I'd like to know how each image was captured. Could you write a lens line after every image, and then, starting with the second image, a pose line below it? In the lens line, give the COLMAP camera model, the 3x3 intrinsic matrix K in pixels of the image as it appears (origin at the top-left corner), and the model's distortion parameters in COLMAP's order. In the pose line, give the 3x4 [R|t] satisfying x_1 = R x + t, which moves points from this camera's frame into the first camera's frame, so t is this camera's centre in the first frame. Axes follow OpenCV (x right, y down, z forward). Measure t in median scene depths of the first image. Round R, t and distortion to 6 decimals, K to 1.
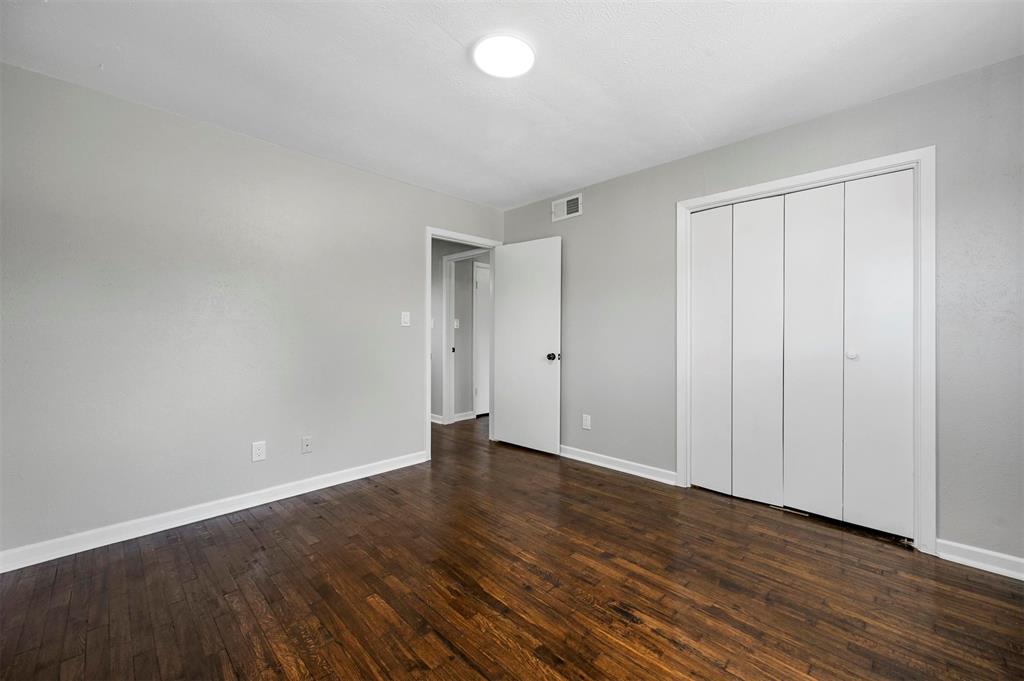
lens RADIAL K [[411.0, 0, 510.1], [0, 411.0, 341.9], [0, 0, 1]] dist [-0.005293, -0.000105]
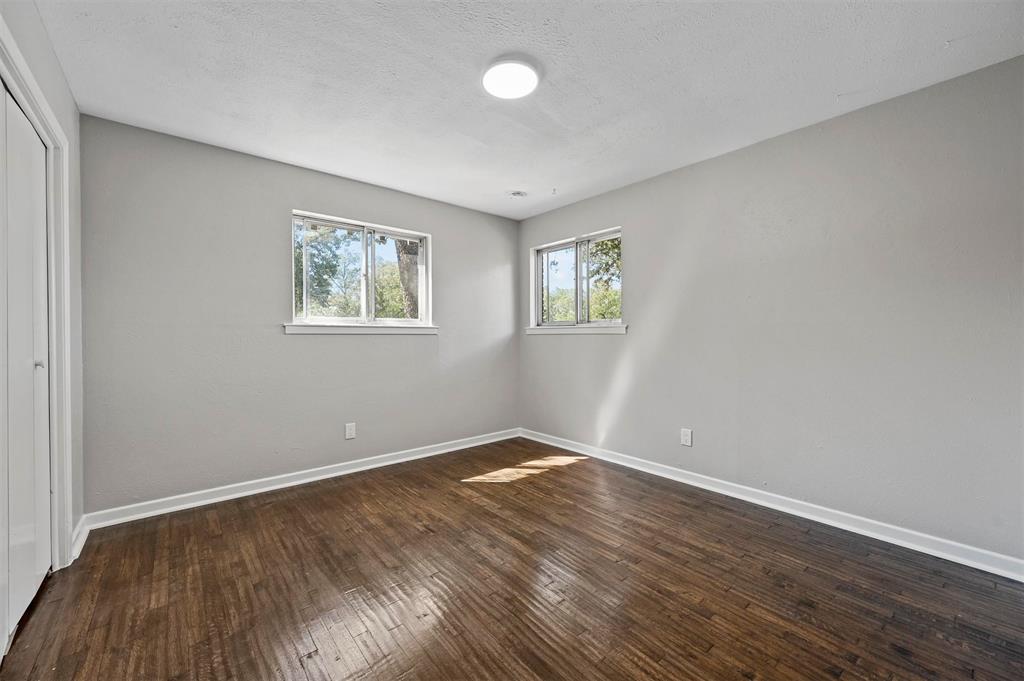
lens RADIAL K [[411.0, 0, 509.4], [0, 411.0, 338.2], [0, 0, 1]] dist [-0.005293, -0.000105]
pose [[-0.996405, 0.001689, 0.084699, -0.109101], [0.002929, 0.999890, 0.014519, -0.031348], [-0.084665, 0.014715, -0.996301, 2.124664]]
